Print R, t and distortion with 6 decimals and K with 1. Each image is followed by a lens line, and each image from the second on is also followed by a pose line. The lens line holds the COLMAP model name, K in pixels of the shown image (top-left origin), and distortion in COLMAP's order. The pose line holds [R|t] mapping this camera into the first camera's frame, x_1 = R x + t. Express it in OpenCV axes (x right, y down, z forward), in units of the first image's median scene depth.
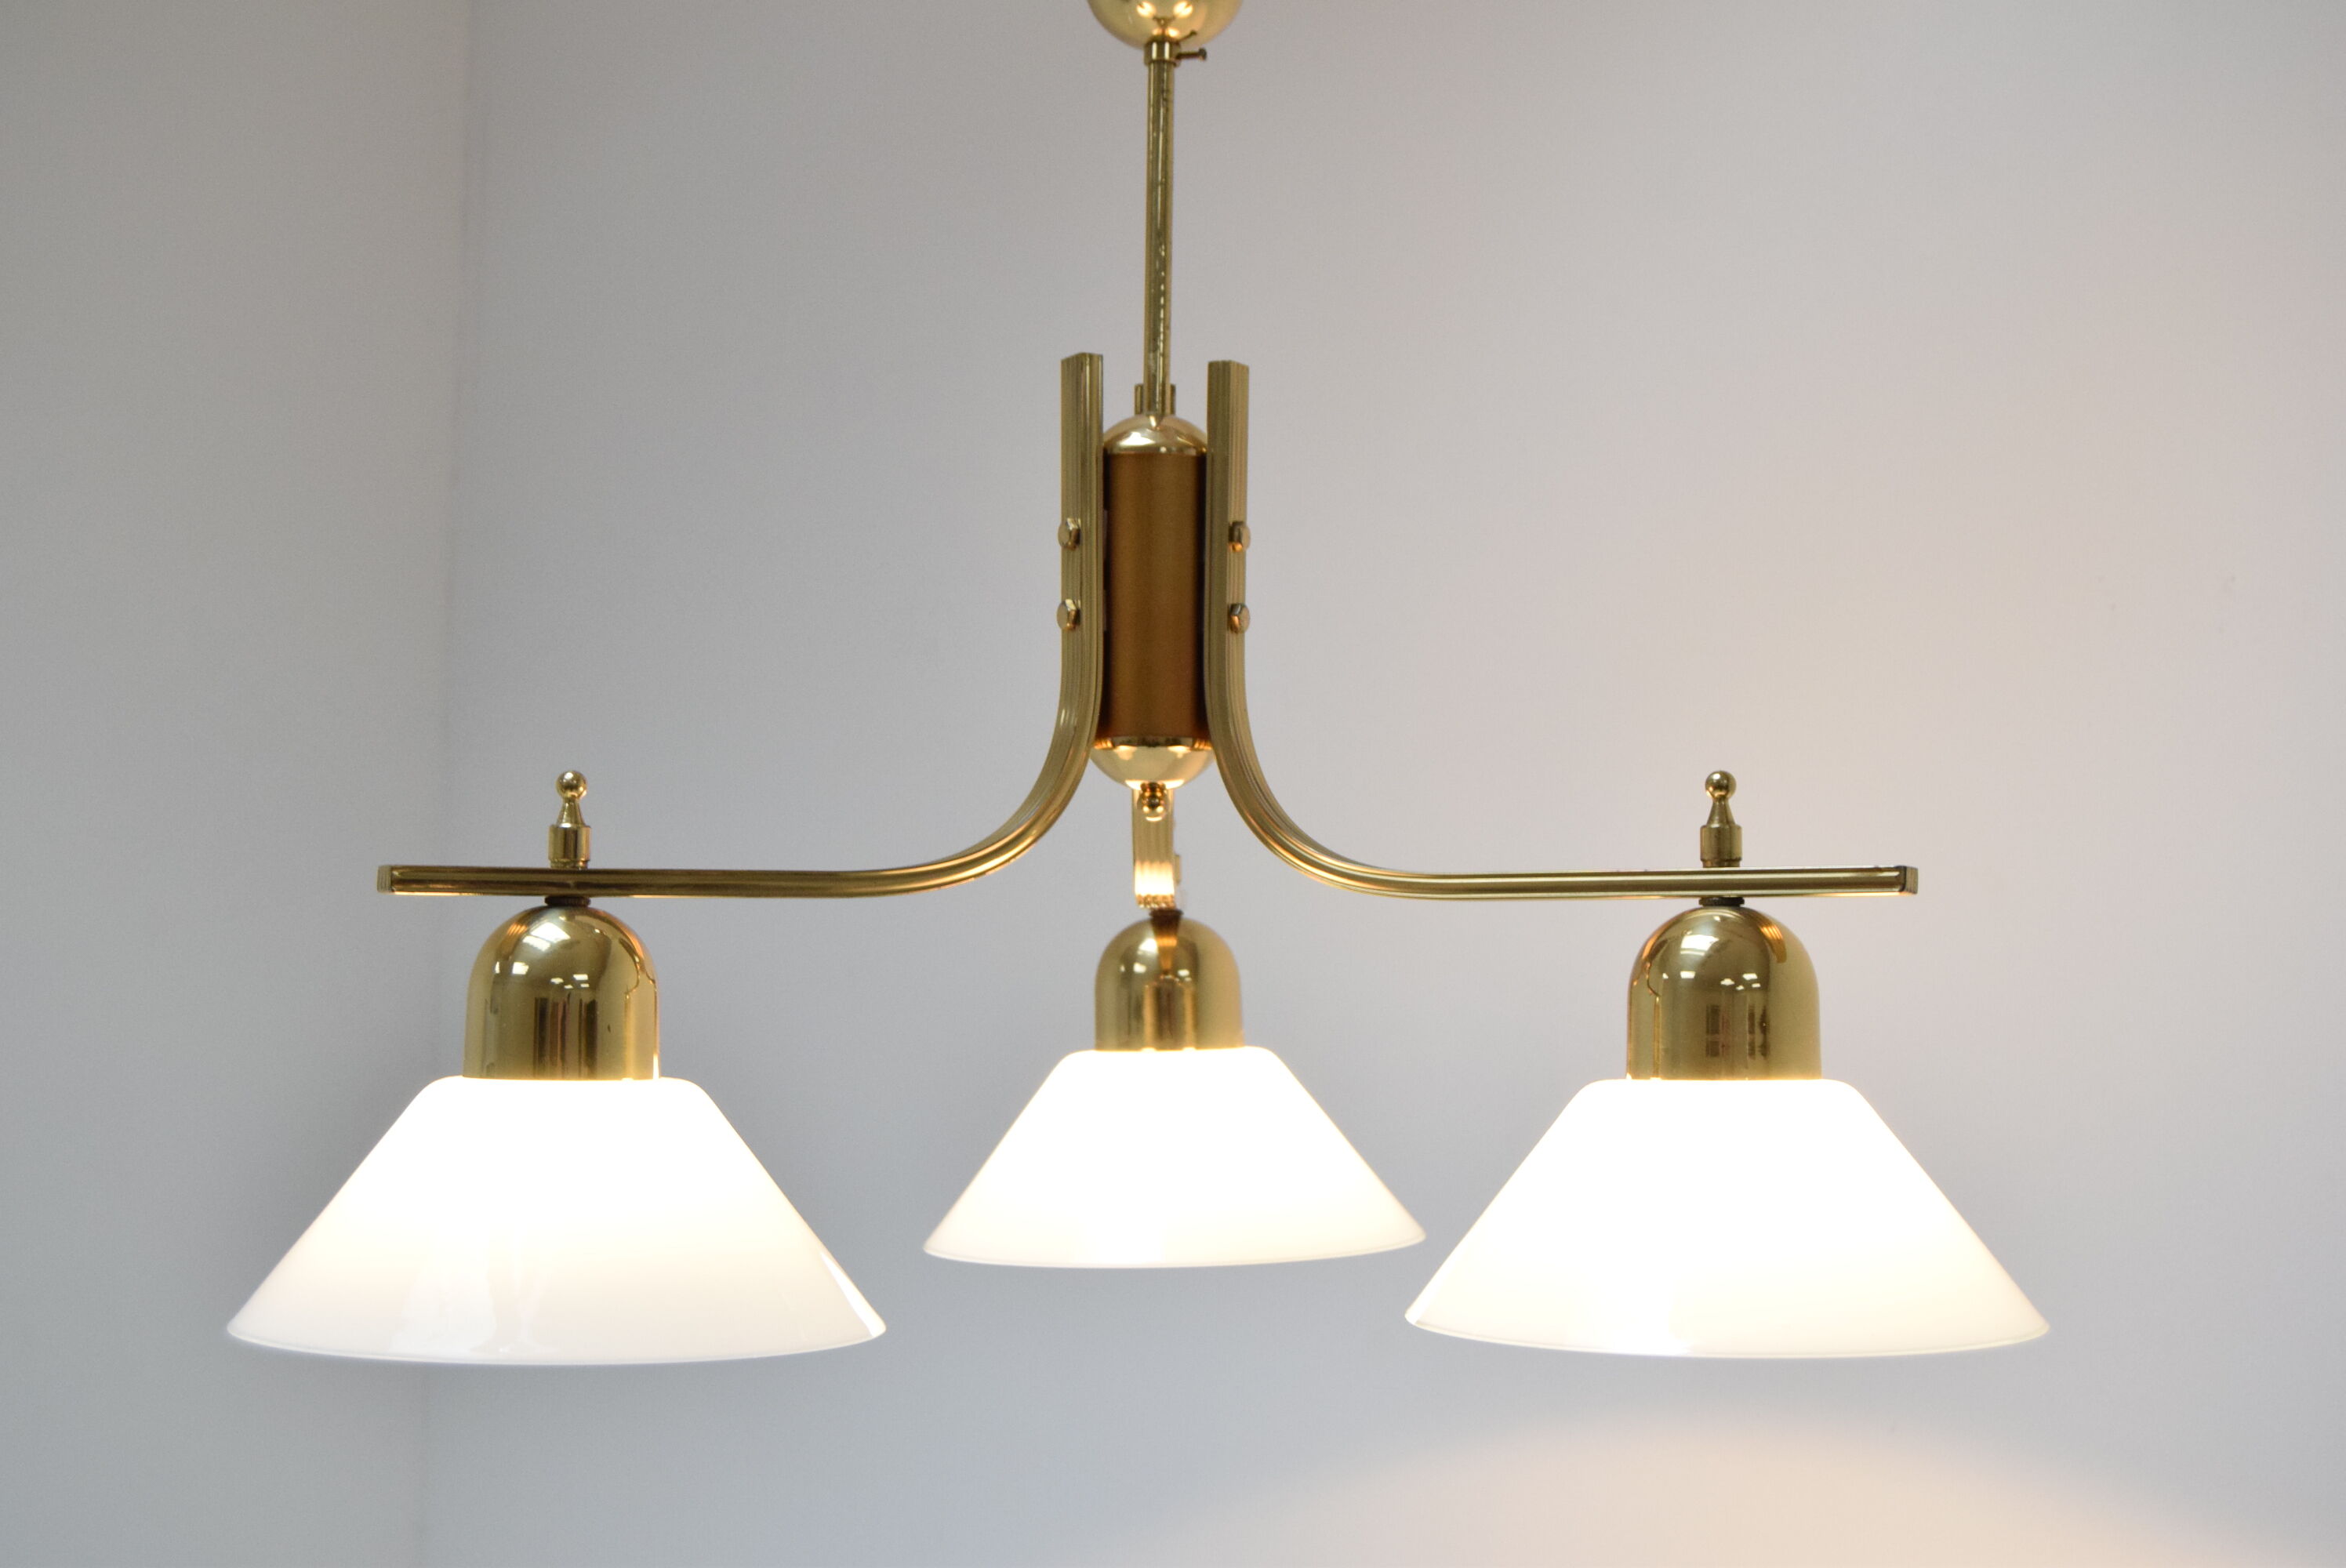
lens RADIAL K [[3390.2, 0, 1173.0], [0, 3390.2, 784.0], [0, 0, 1]] dist [-0.006004, 0.041818]
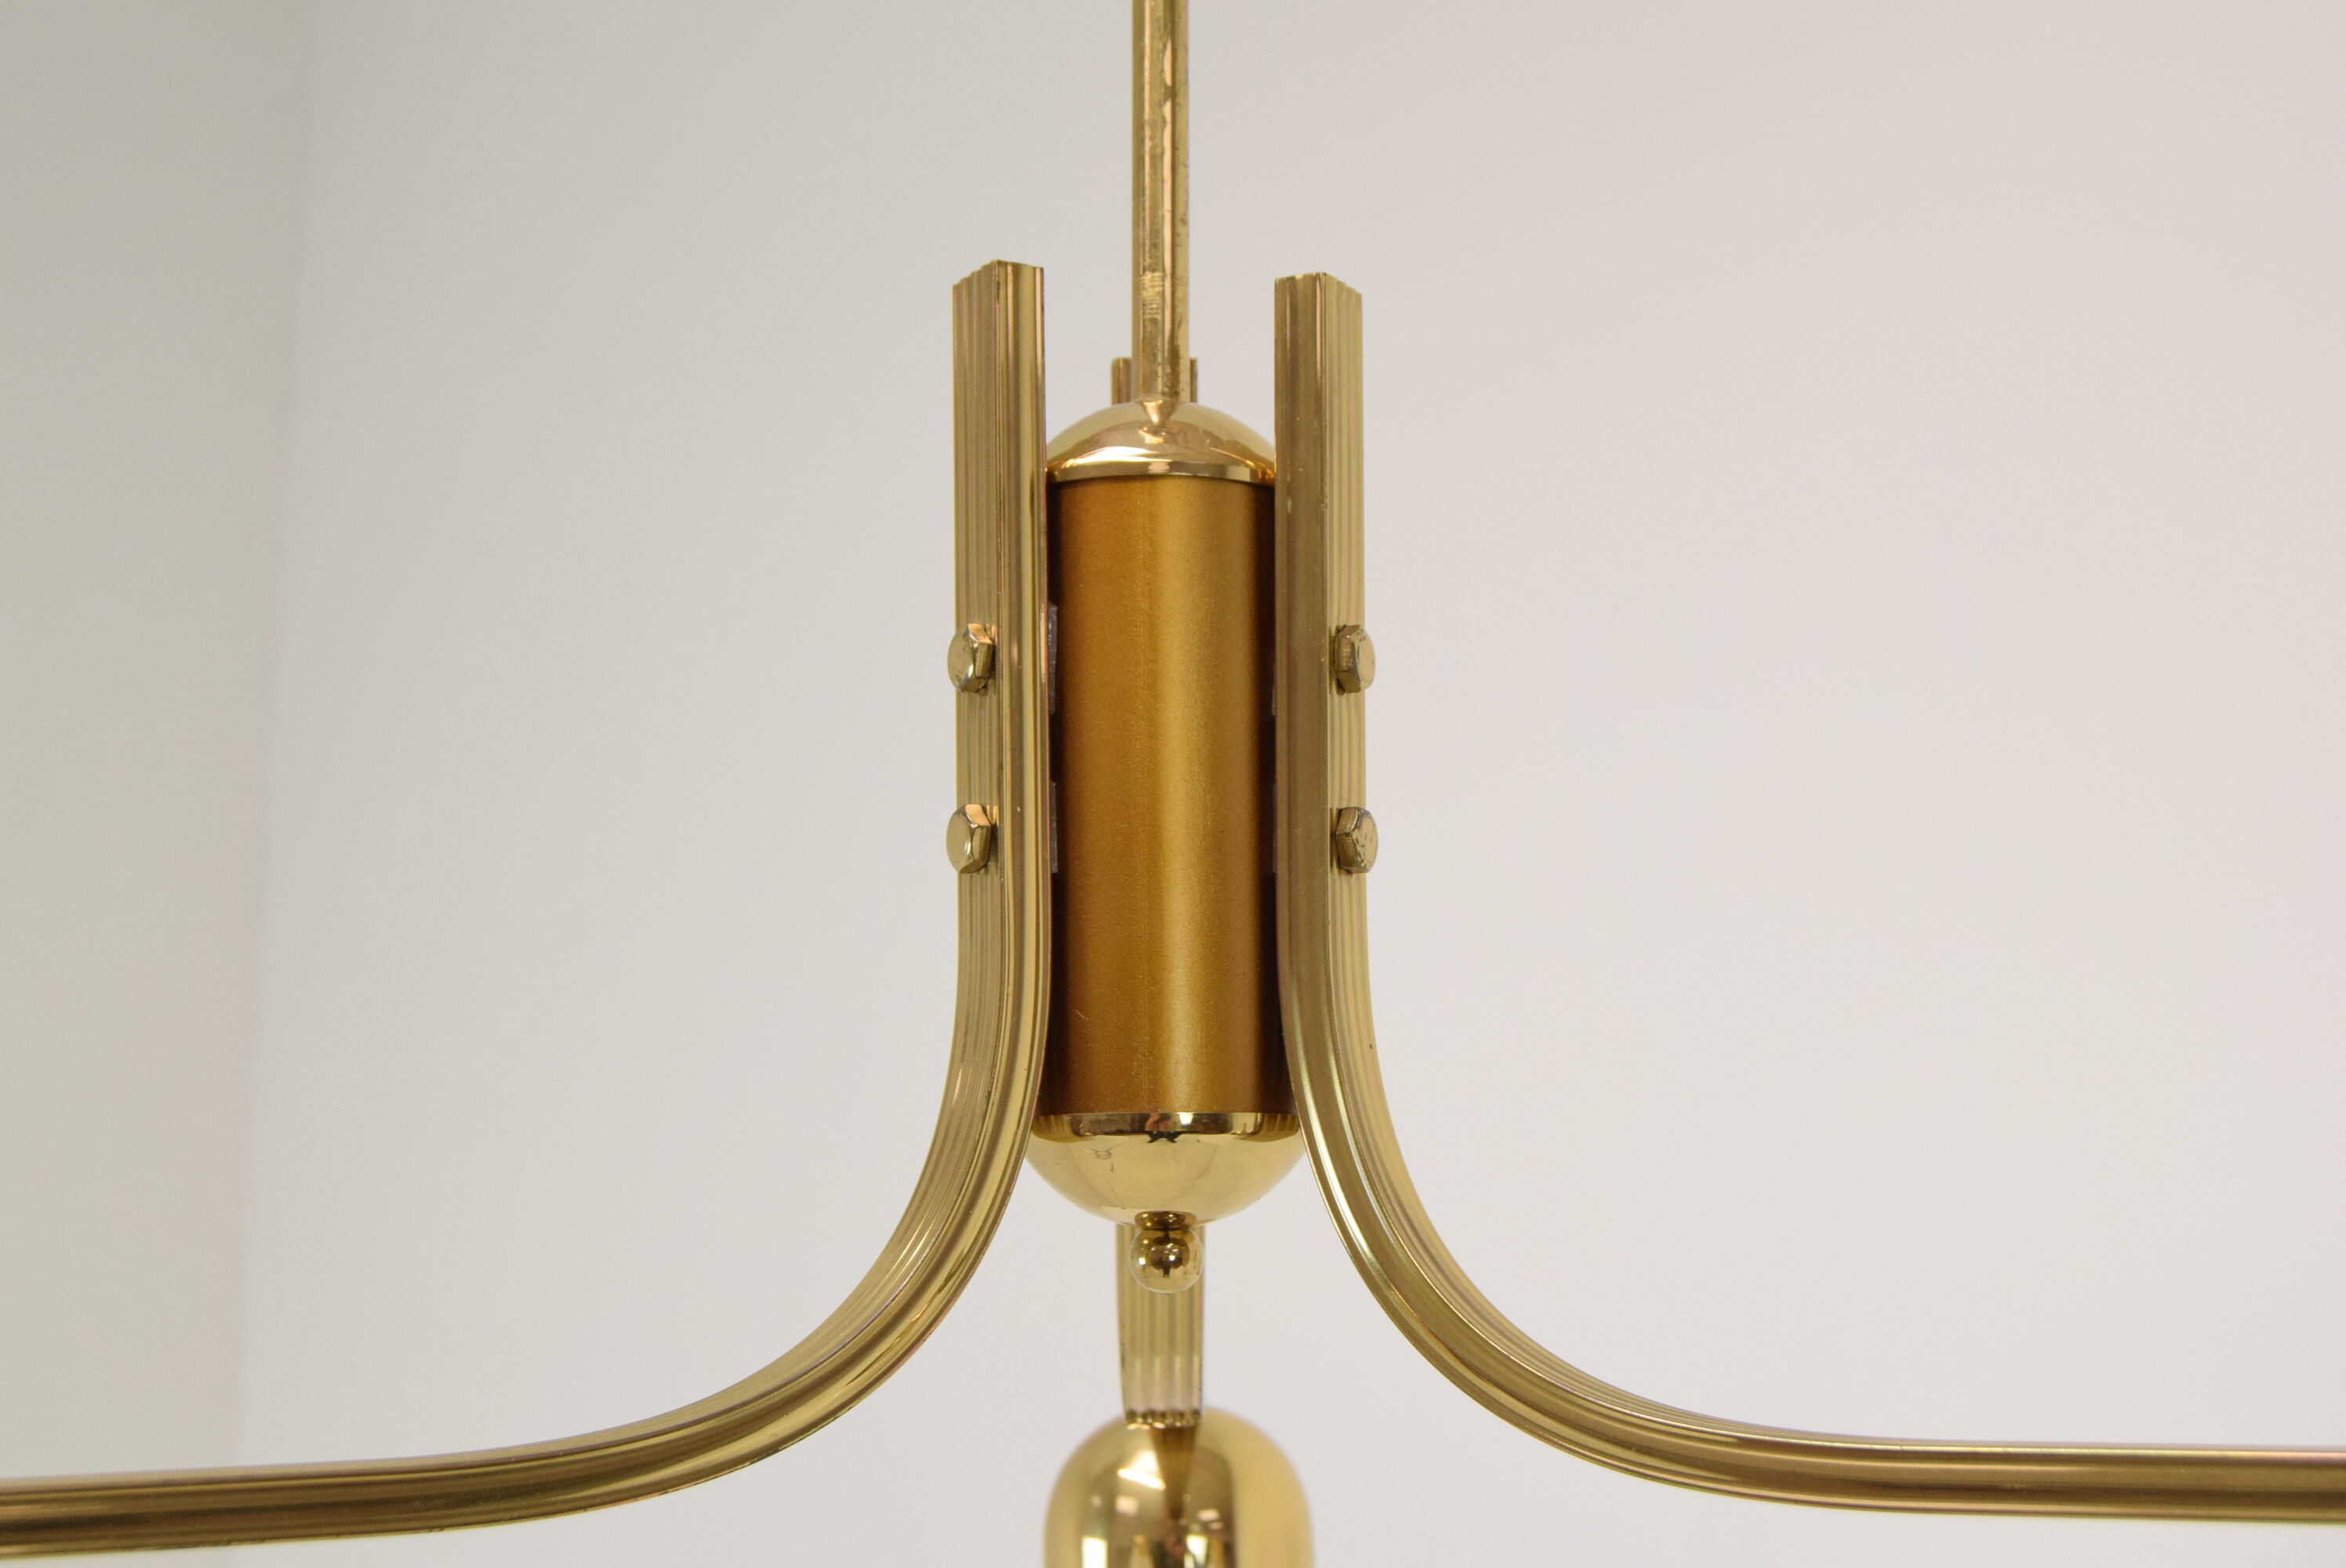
lens RADIAL K [[3217.7, 0, 1173.0], [0, 3217.7, 784.0], [0, 0, 1]] dist [-0.014688, -0.037712]
pose [[0.999779, -0.012762, 0.016698, -0.011419], [0.013977, 0.997099, -0.074819, -0.024658], [-0.015695, 0.075036, 0.997057, 0.573347]]
